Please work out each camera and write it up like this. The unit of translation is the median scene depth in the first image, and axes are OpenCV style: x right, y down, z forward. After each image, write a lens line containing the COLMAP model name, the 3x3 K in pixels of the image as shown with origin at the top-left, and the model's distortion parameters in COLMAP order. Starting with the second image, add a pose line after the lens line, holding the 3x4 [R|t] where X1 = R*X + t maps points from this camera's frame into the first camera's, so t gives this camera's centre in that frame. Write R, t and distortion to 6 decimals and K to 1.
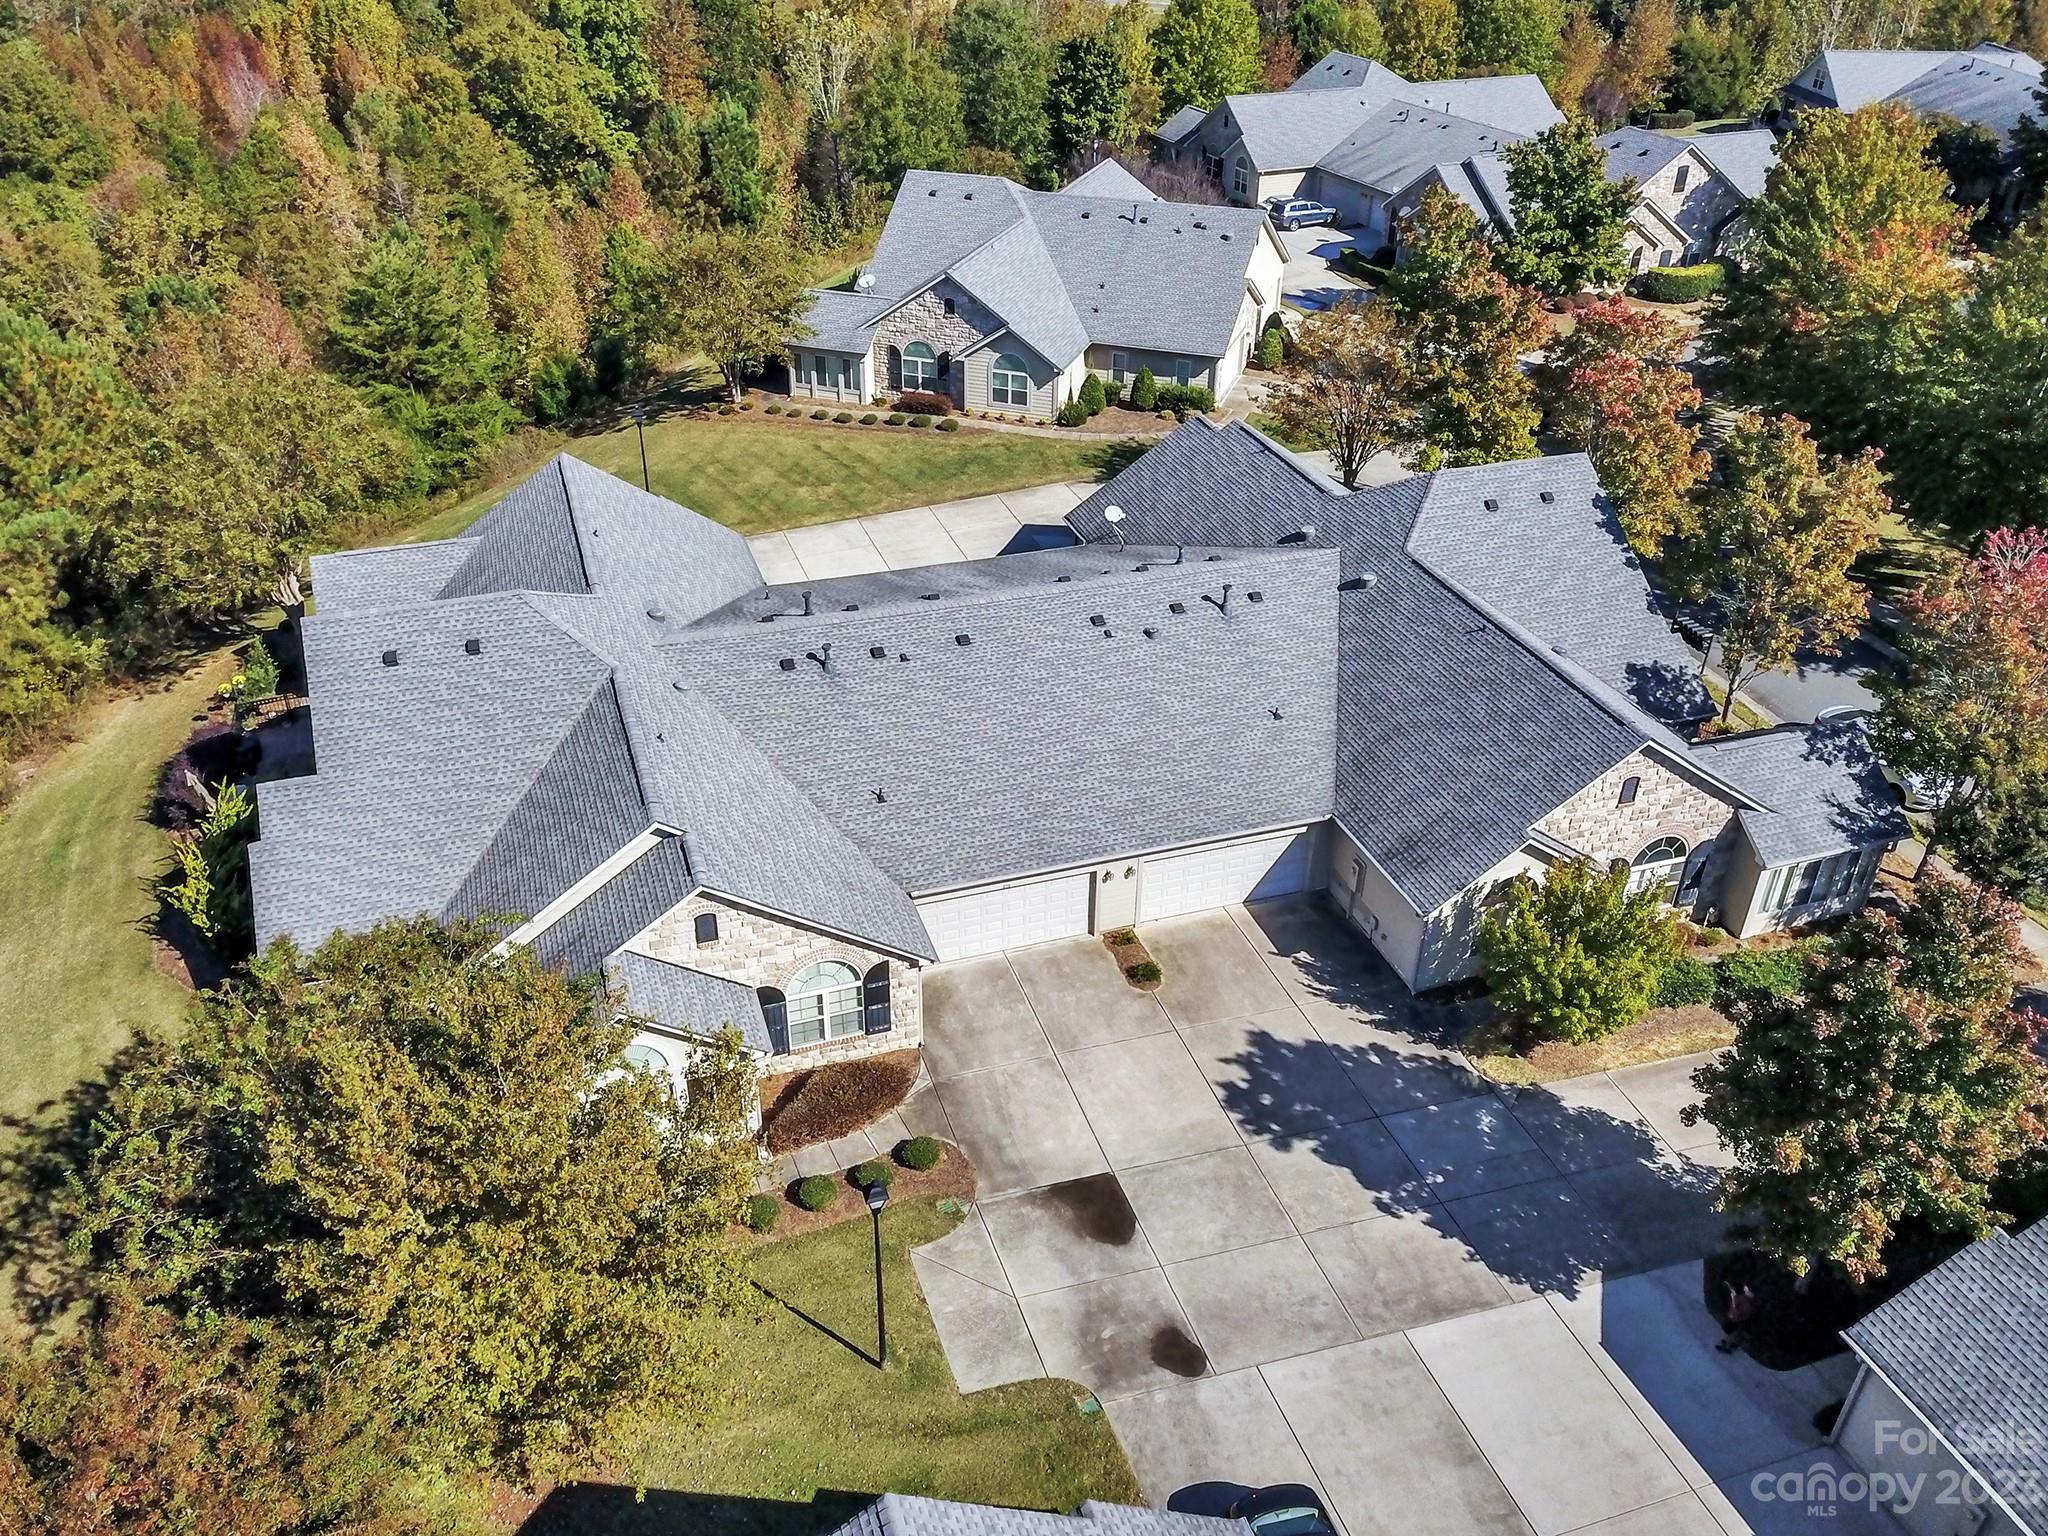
lens RADIAL K [[1596.1, 0, 1011.2], [0, 1596.1, 771.4], [0, 0, 1]] dist [0.013898, -0.001095]
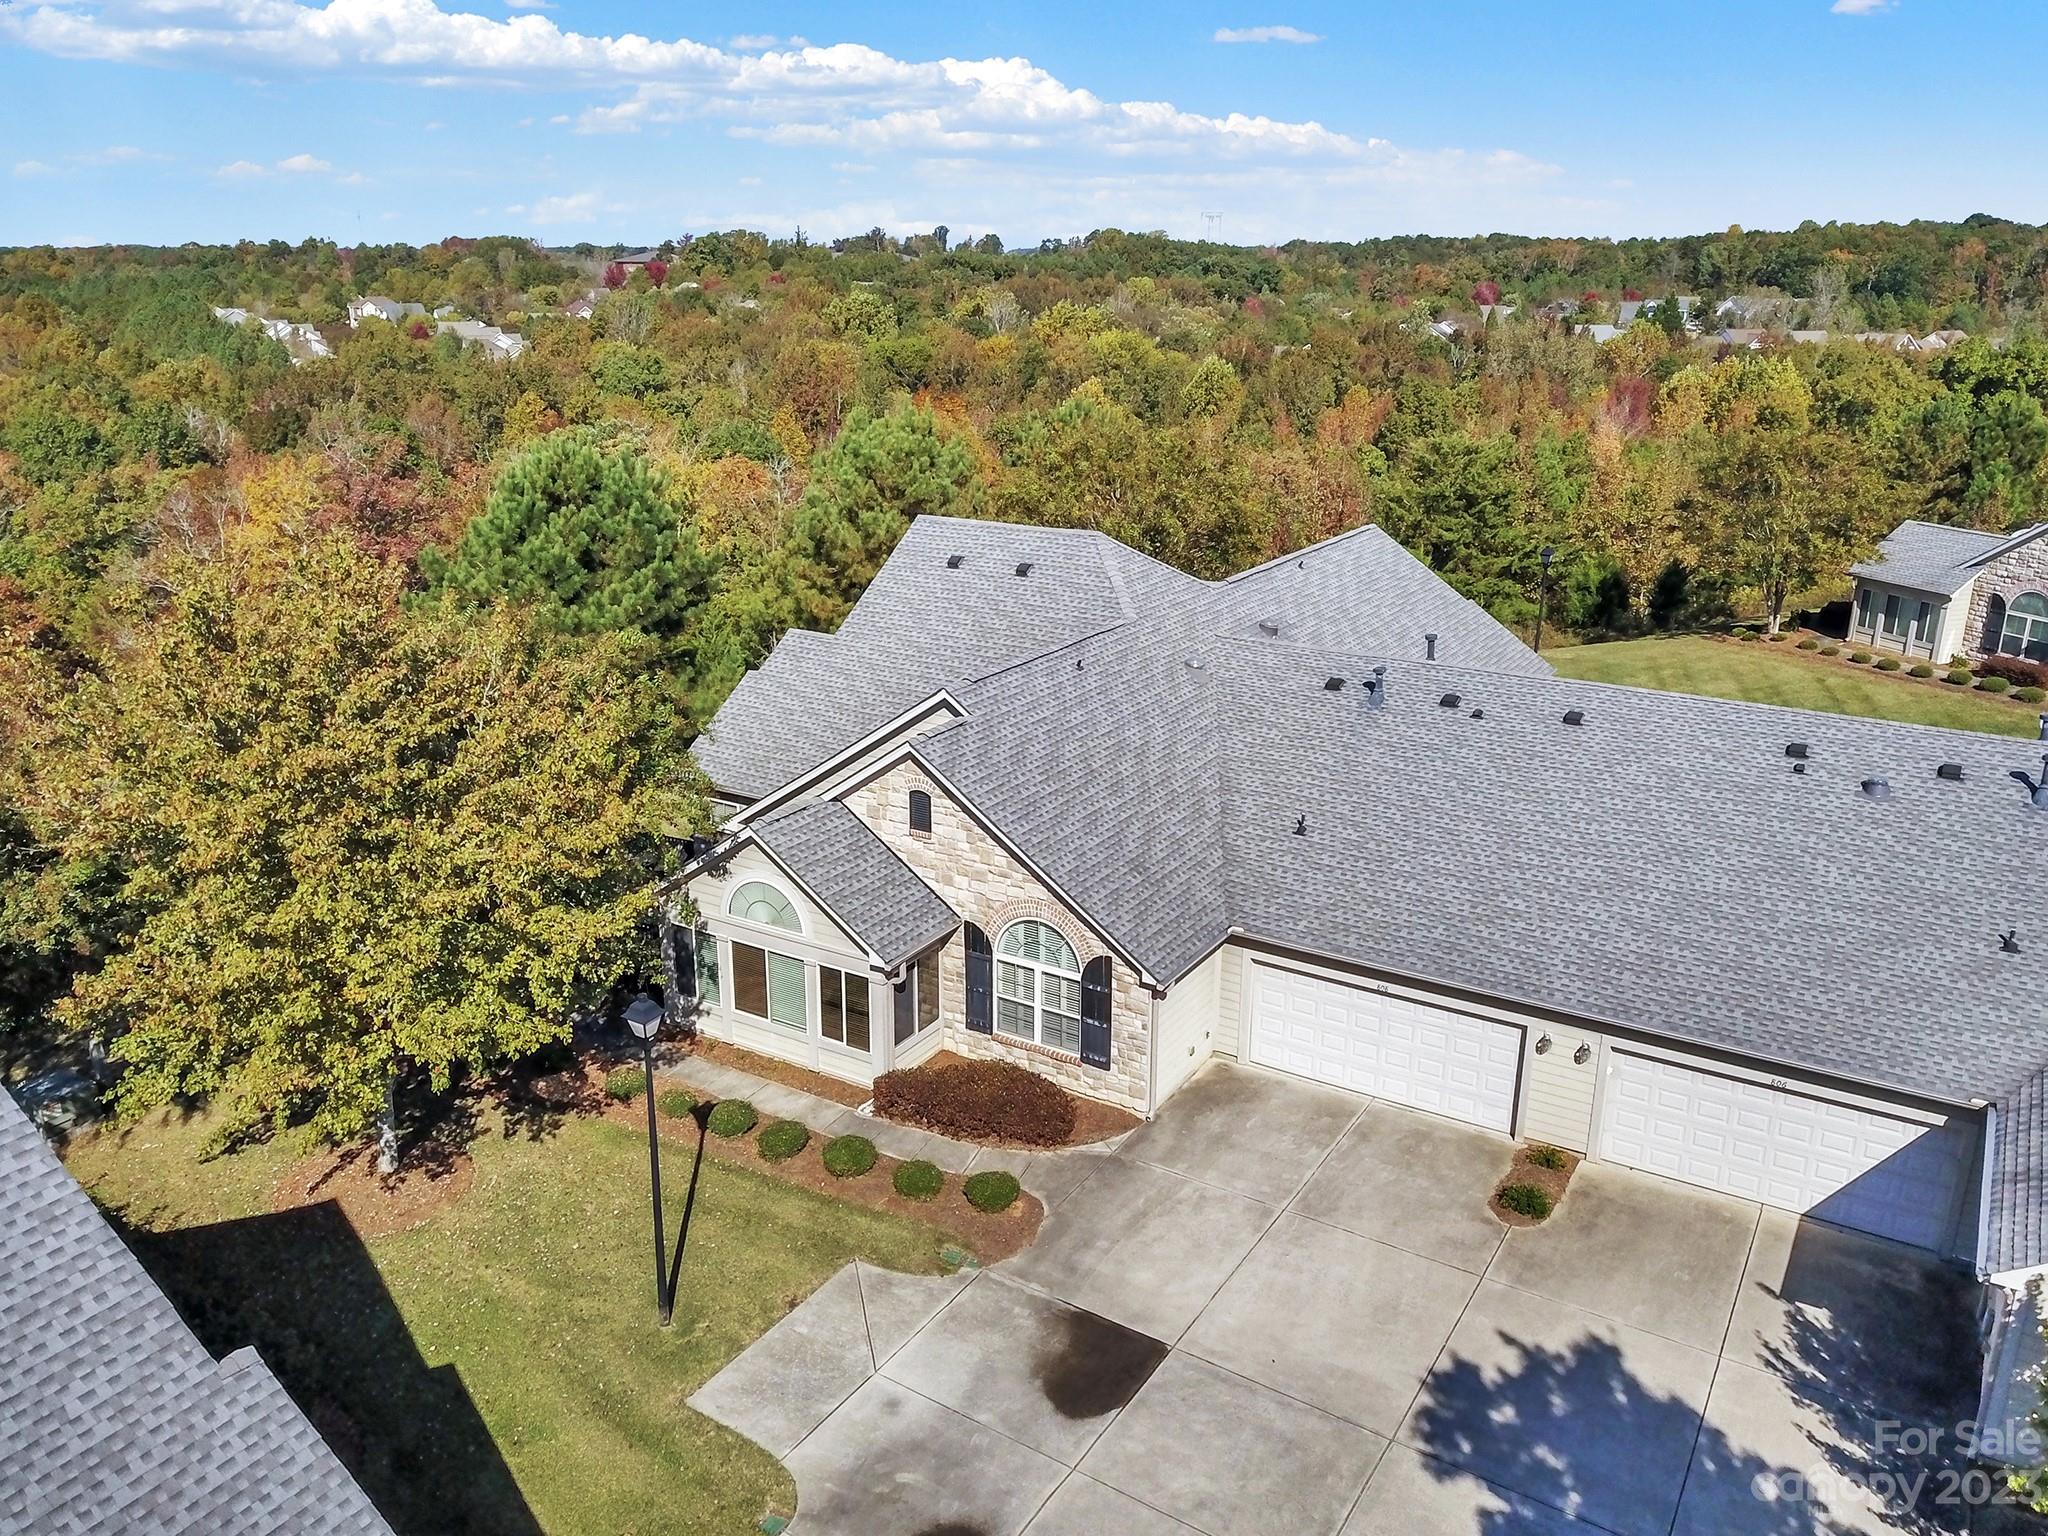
lens RADIAL K [[1596.1, 0, 1011.2], [0, 1596.1, 771.4], [0, 0, 1]] dist [0.013898, -0.001095]
pose [[0.643325, 0.233535, -0.729105, 0.408505], [-0.410715, 0.908976, -0.071245, 0.112136], [0.646101, 0.345288, 0.680683, 0.439325]]
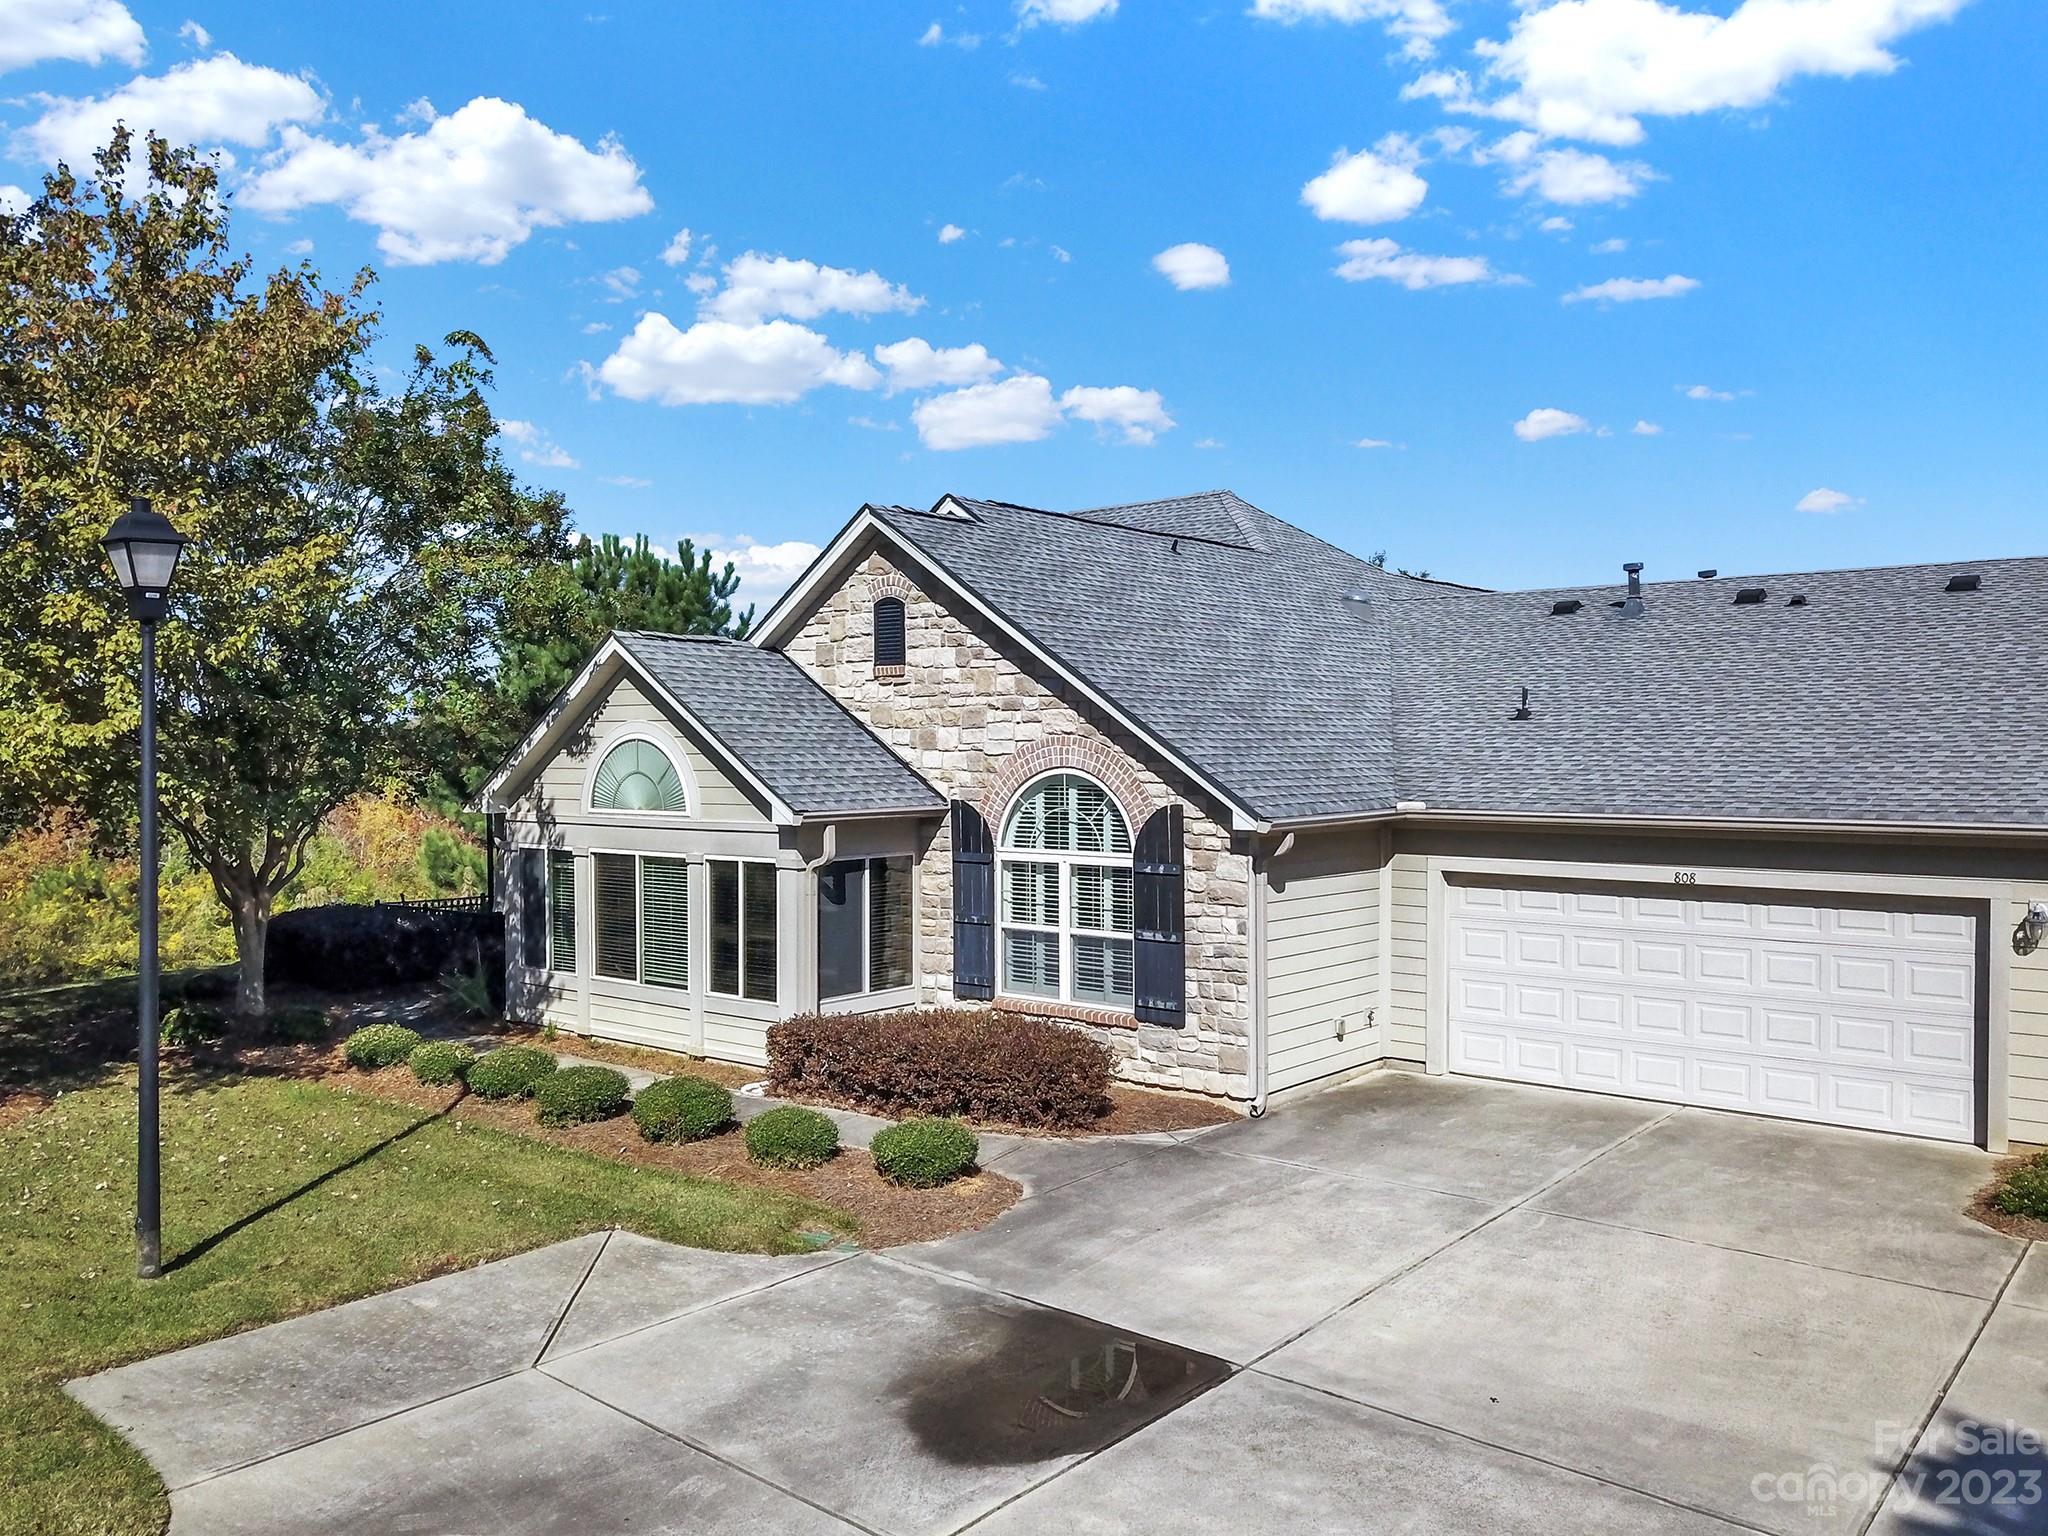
lens RADIAL K [[1585.2, 0, 1013.1], [0, 1585.2, 813.1], [0, 0, 1]] dist [0.009581, -0.002042]
pose [[0.533760, 0.028288, -0.845162, 0.249039], [-0.447263, 0.857648, -0.253762, 0.245374], [0.717674, 0.513458, 0.470431, 0.773460]]
